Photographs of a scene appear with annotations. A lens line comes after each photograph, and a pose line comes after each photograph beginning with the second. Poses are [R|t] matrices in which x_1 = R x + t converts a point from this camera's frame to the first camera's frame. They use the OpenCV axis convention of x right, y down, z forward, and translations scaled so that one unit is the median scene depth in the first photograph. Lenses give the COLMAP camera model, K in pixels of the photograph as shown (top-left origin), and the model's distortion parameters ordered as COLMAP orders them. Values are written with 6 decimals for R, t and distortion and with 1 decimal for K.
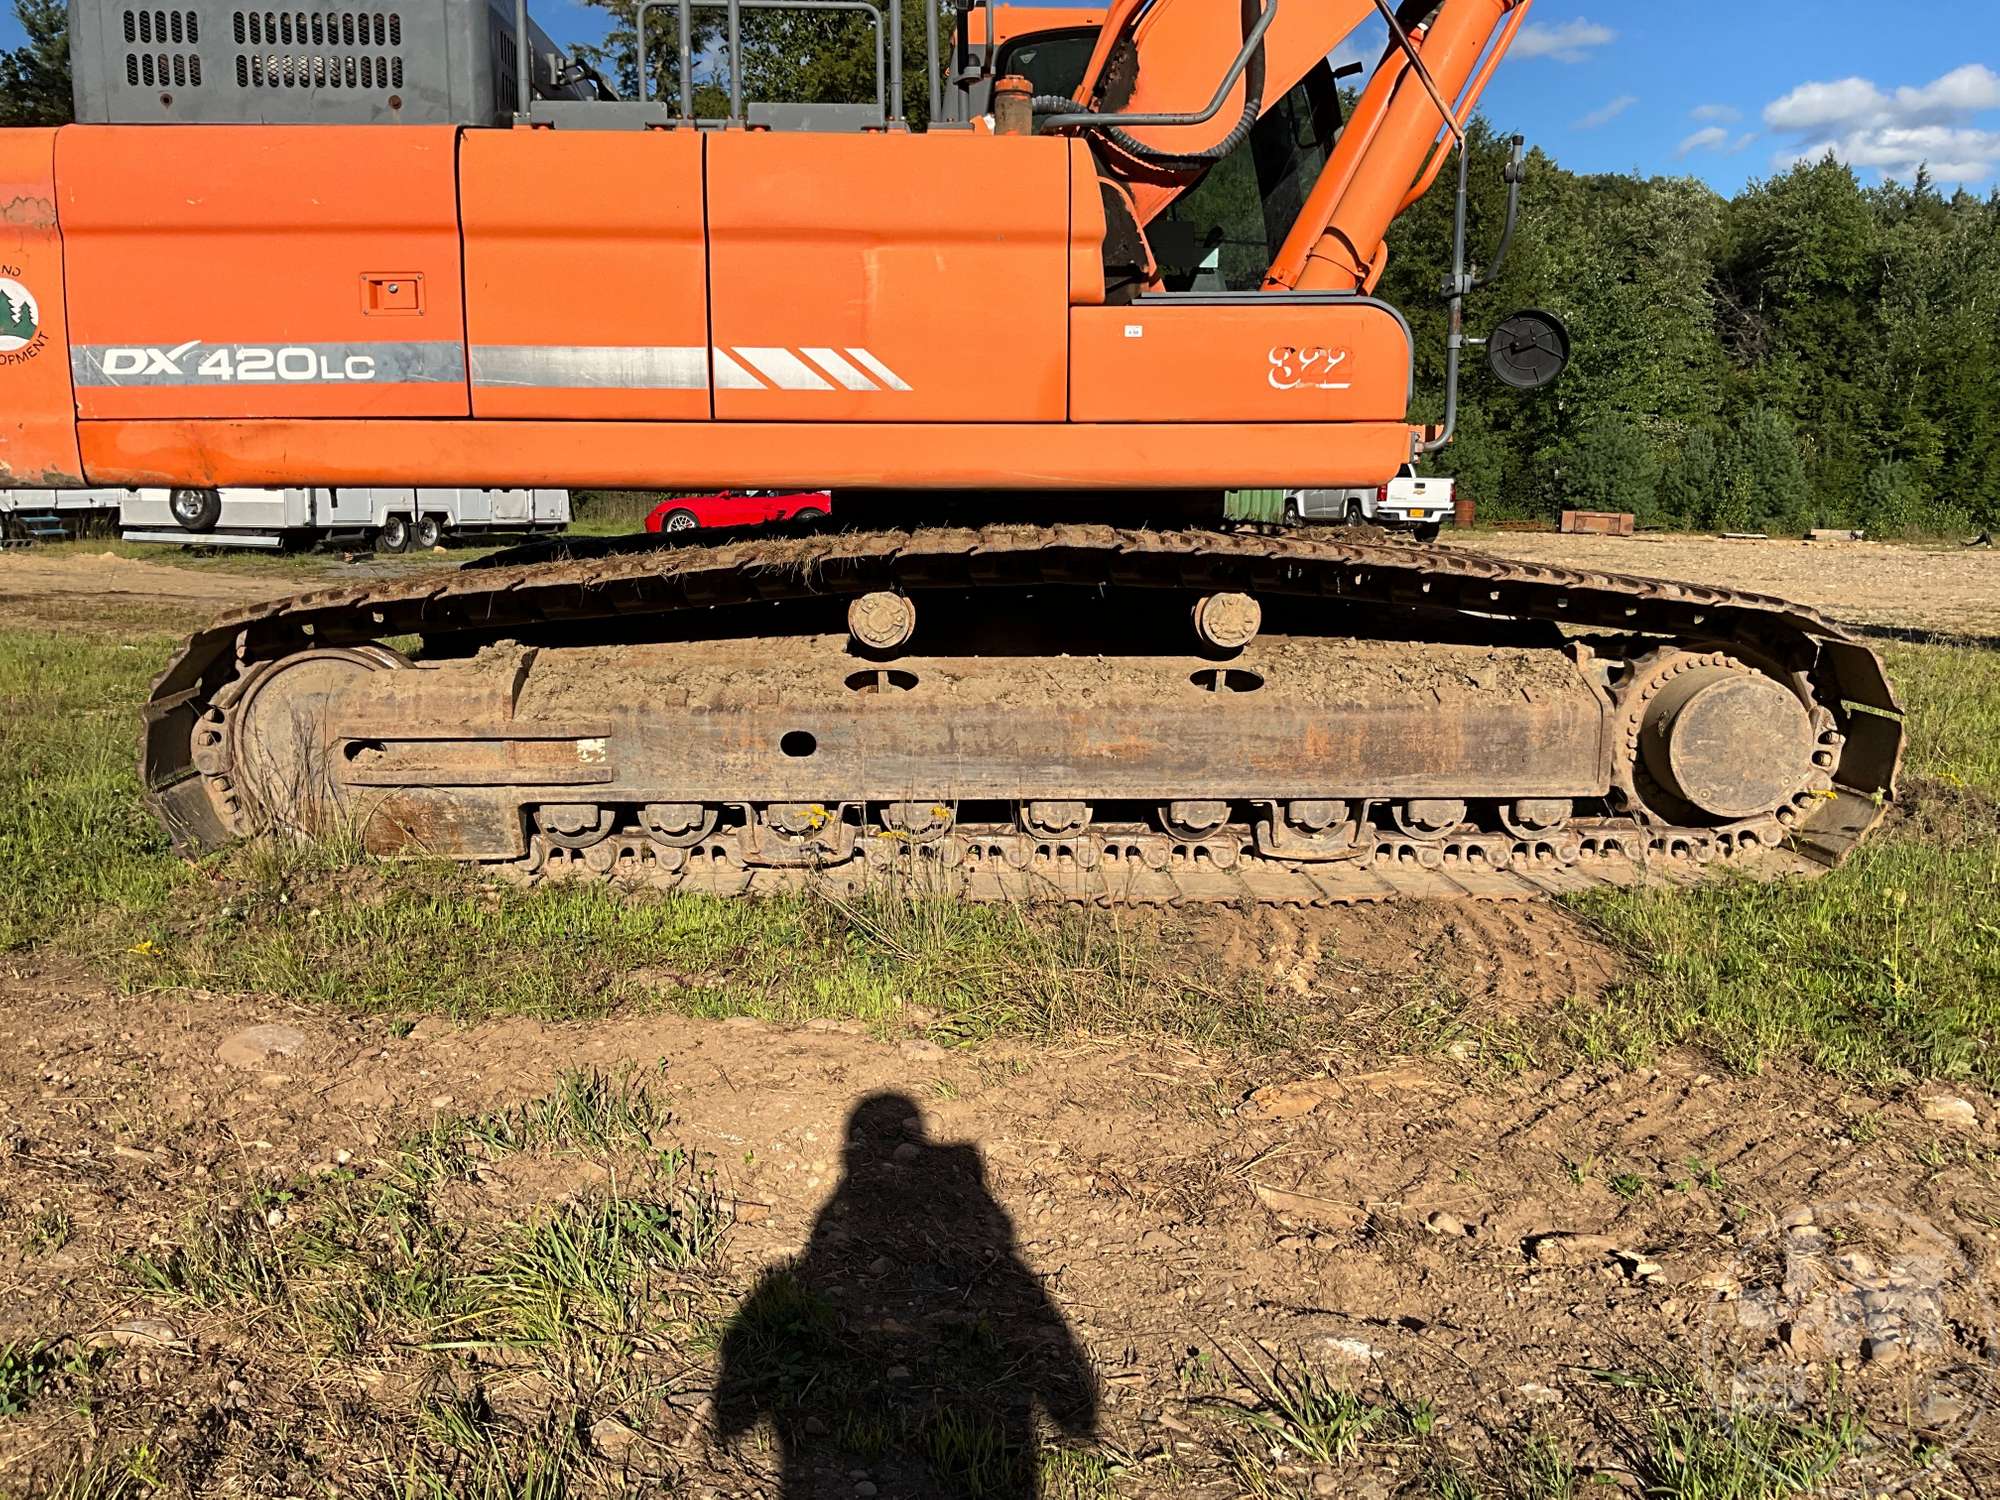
lens RADIAL K [[1648.7, 0, 991.8], [0, 1648.7, 743.1], [0, 0, 1]] dist [0.094760, -0.180220]
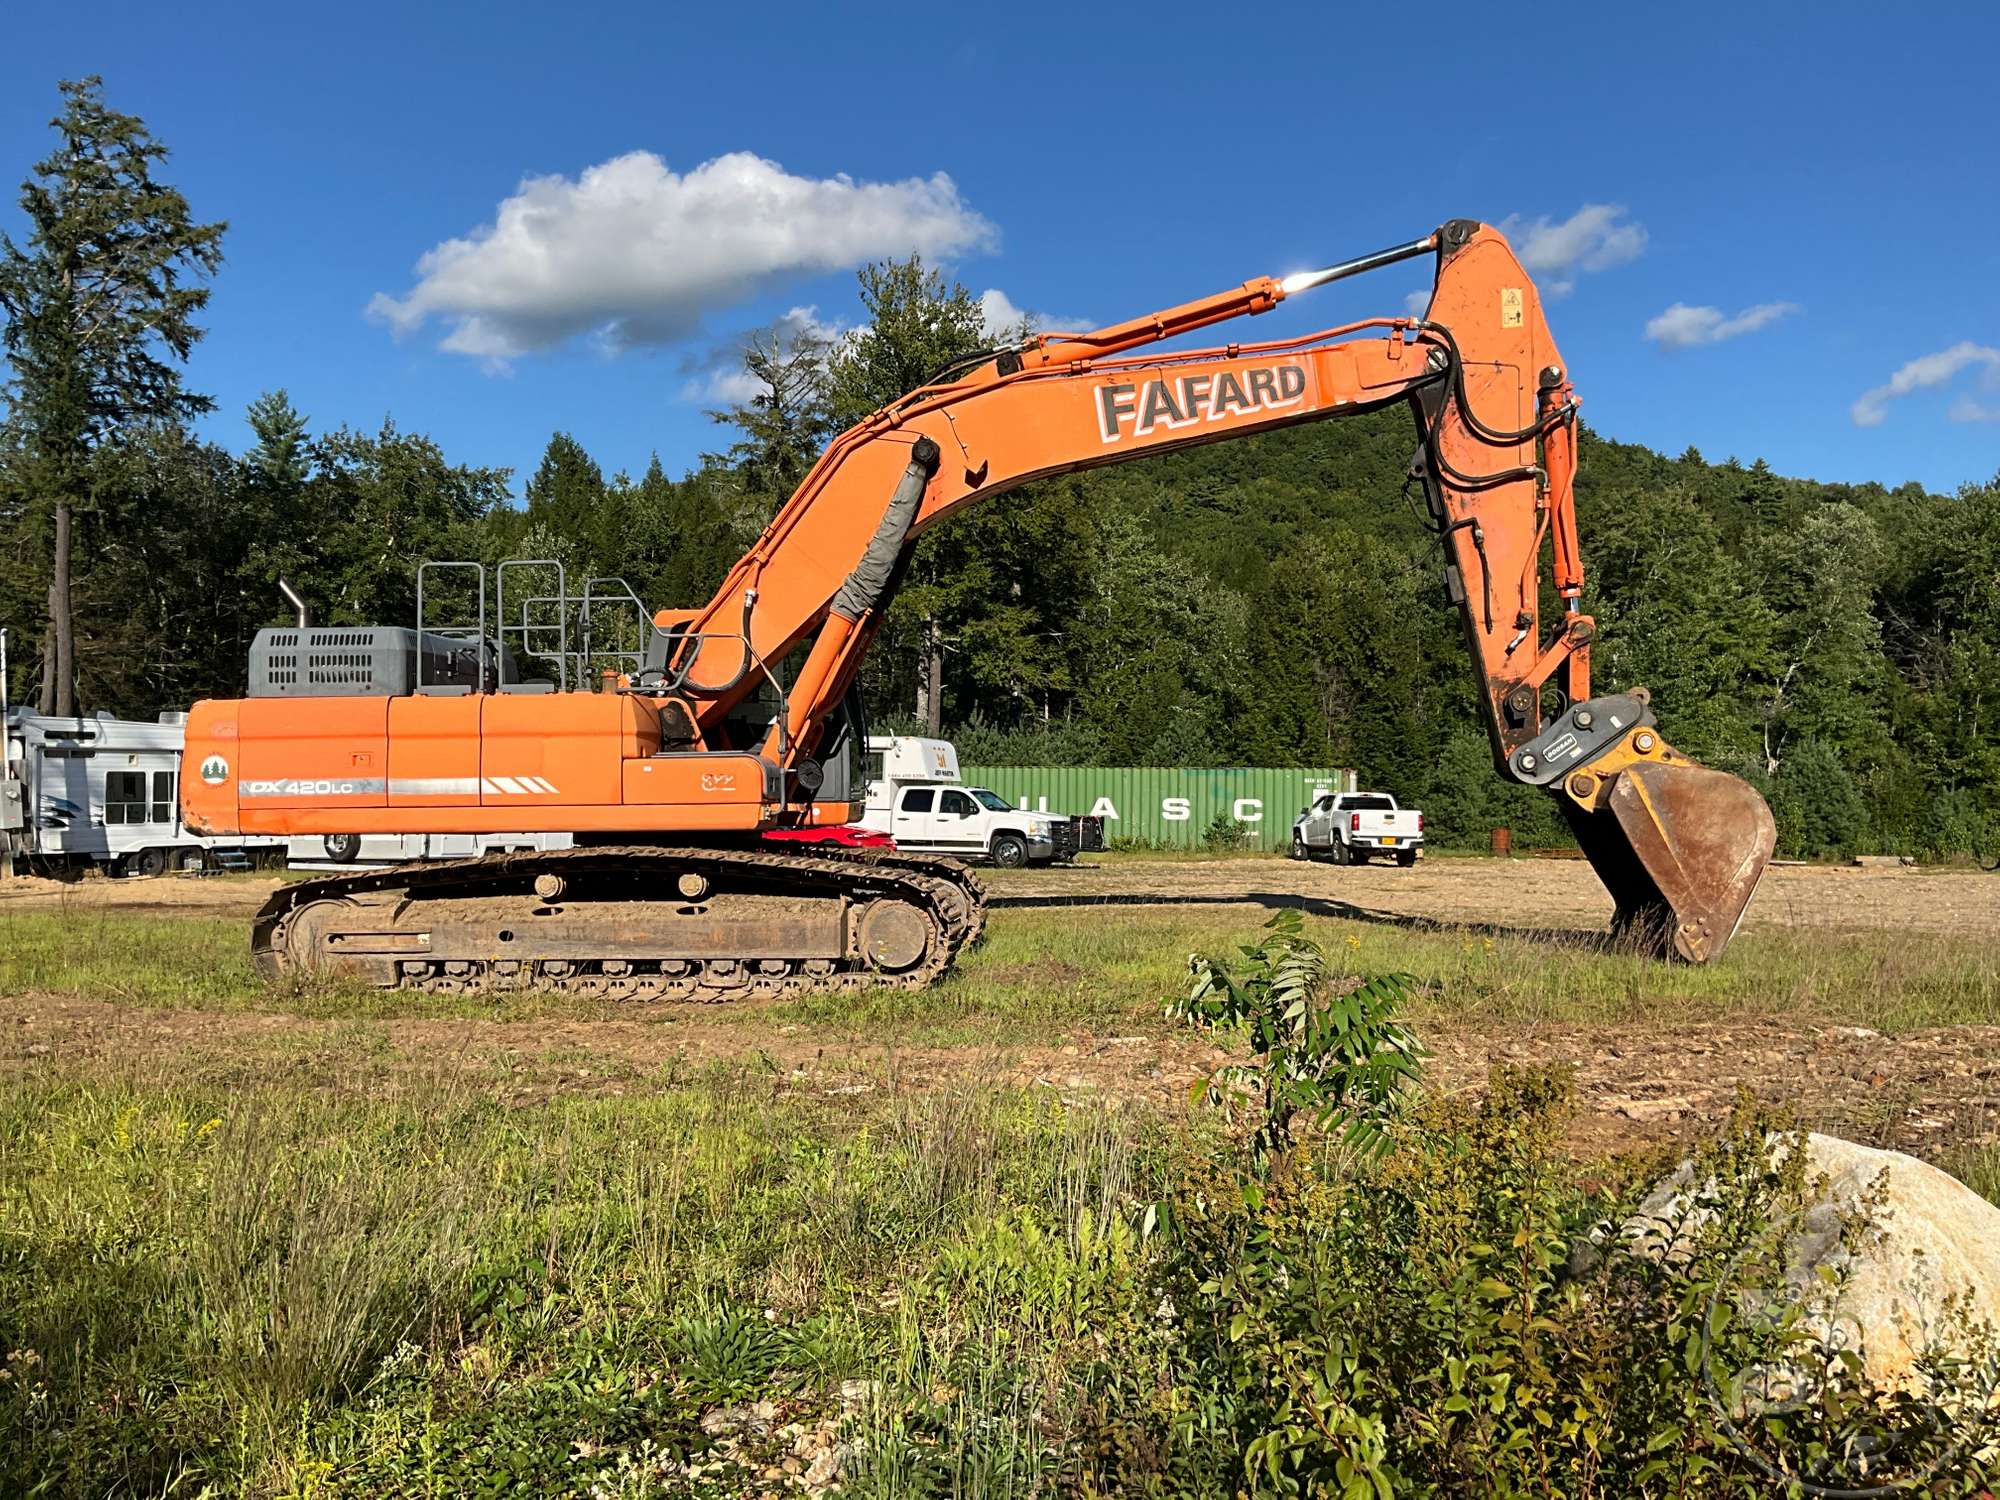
lens RADIAL K [[1782.1, 0, 991.1], [0, 1782.1, 746.3], [0, 0, 1]] dist [0.115712, -0.227379]
pose [[0.992792, -0.013293, -0.119111, 0.882026], [-0.009765, 0.981554, -0.190935, 0.217340], [0.119452, 0.190722, 0.974349, -1.501071]]
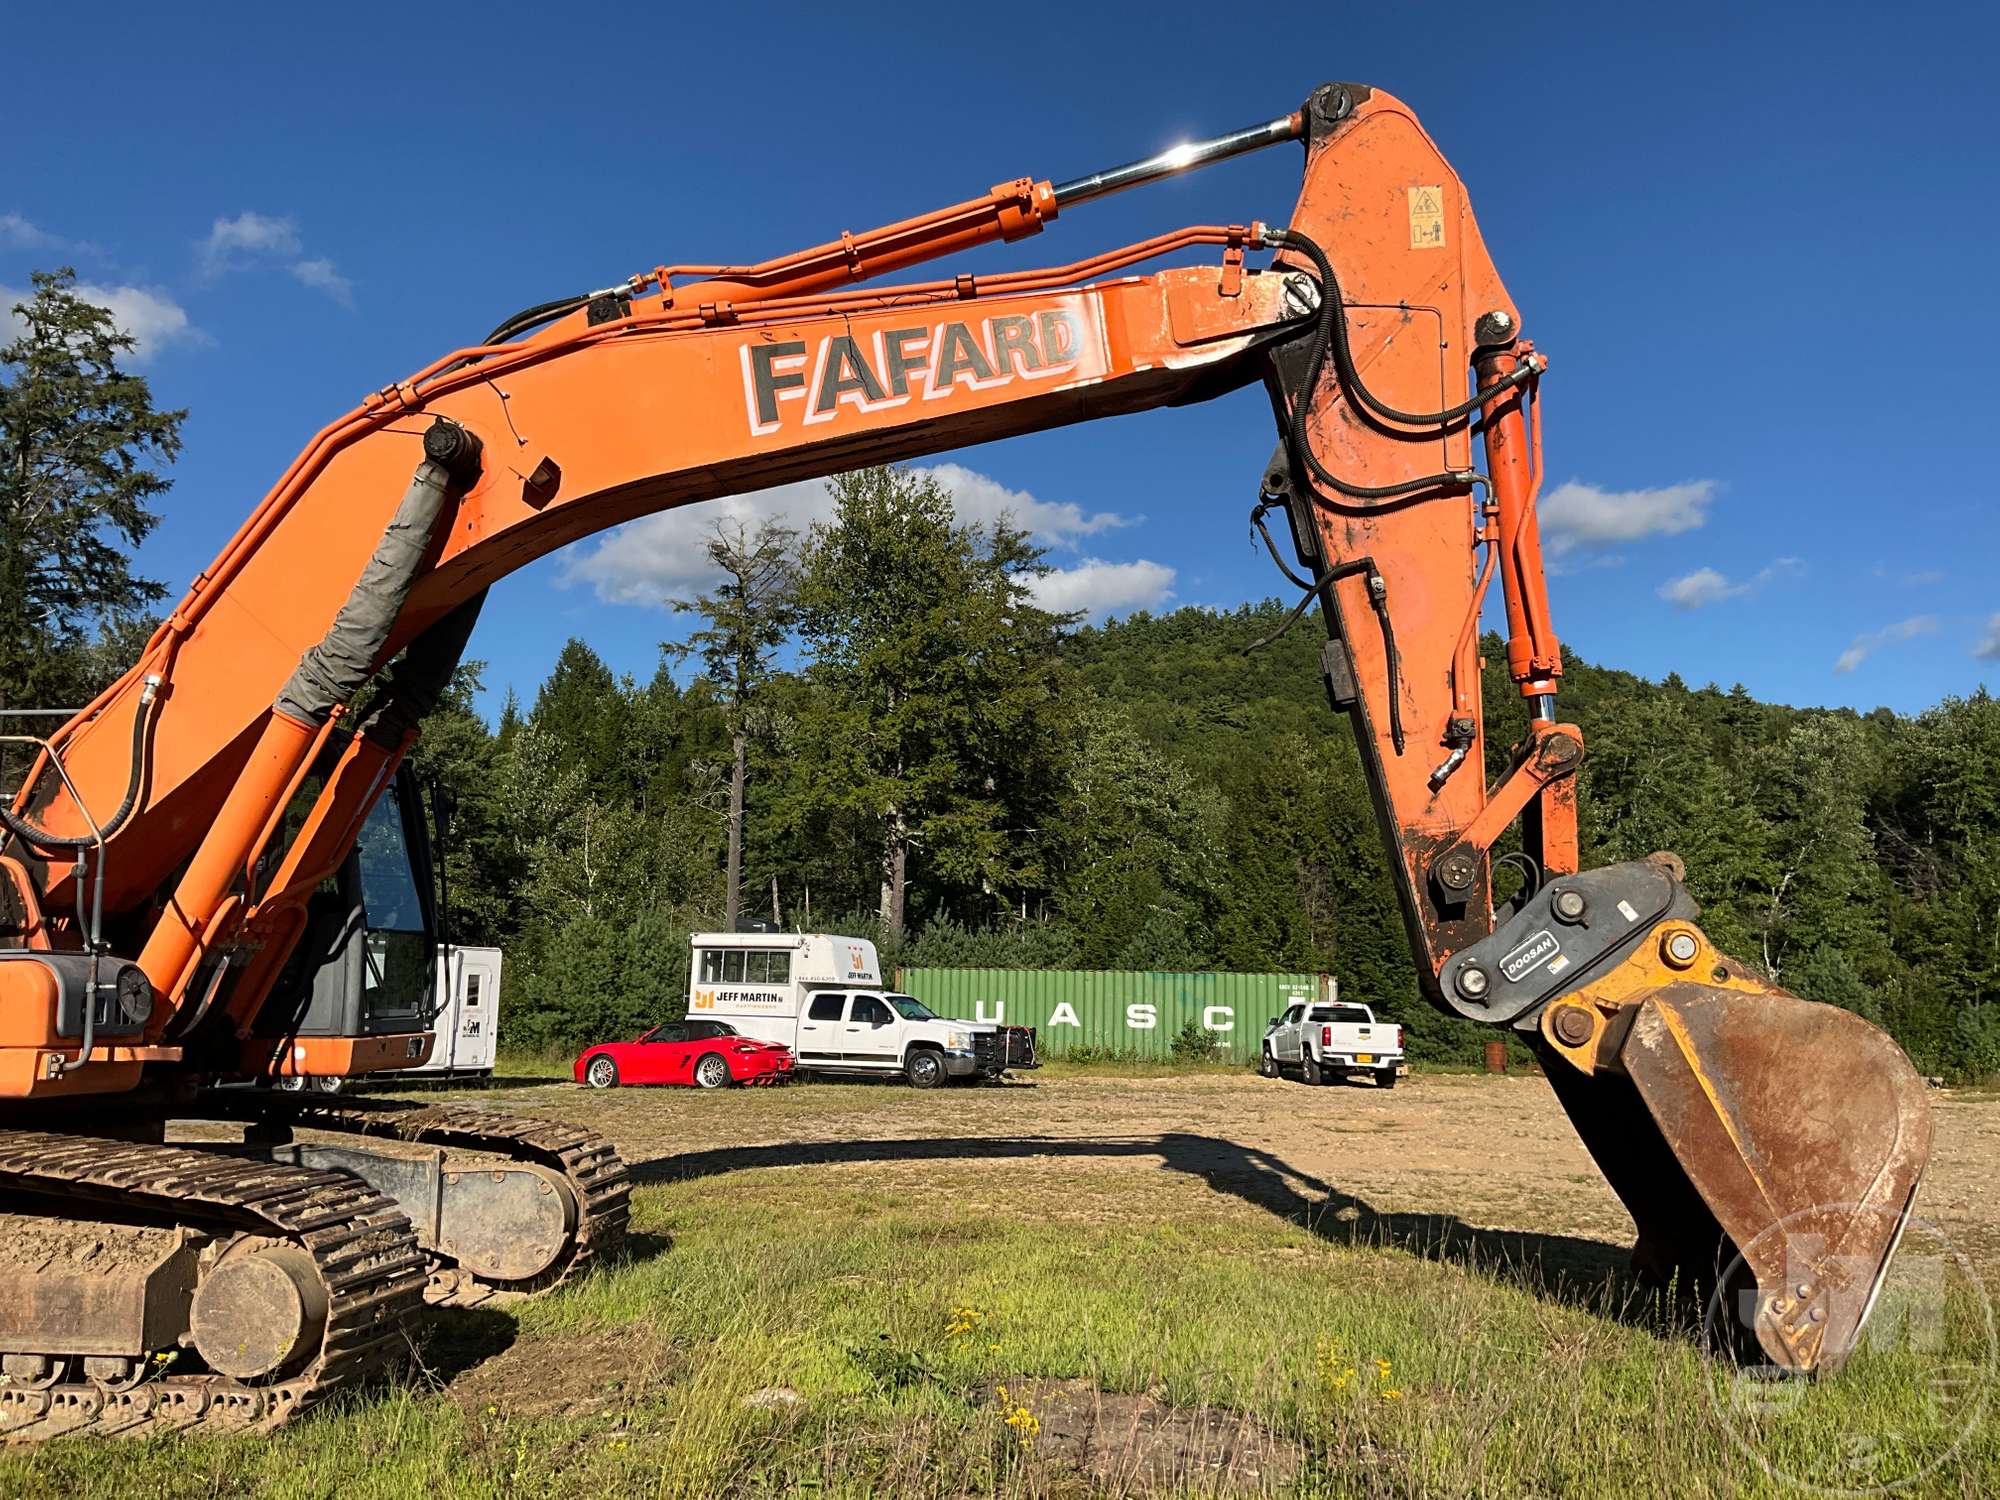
lens RADIAL K [[1648.7, 0, 991.8], [0, 1648.7, 743.1], [0, 0, 1]] dist [0.094760, -0.180220]
pose [[0.990211, -0.021348, -0.137936, 1.157181], [-0.022571, 0.950736, -0.309179, -0.031696], [0.137742, 0.309266, 0.940947, -0.203340]]
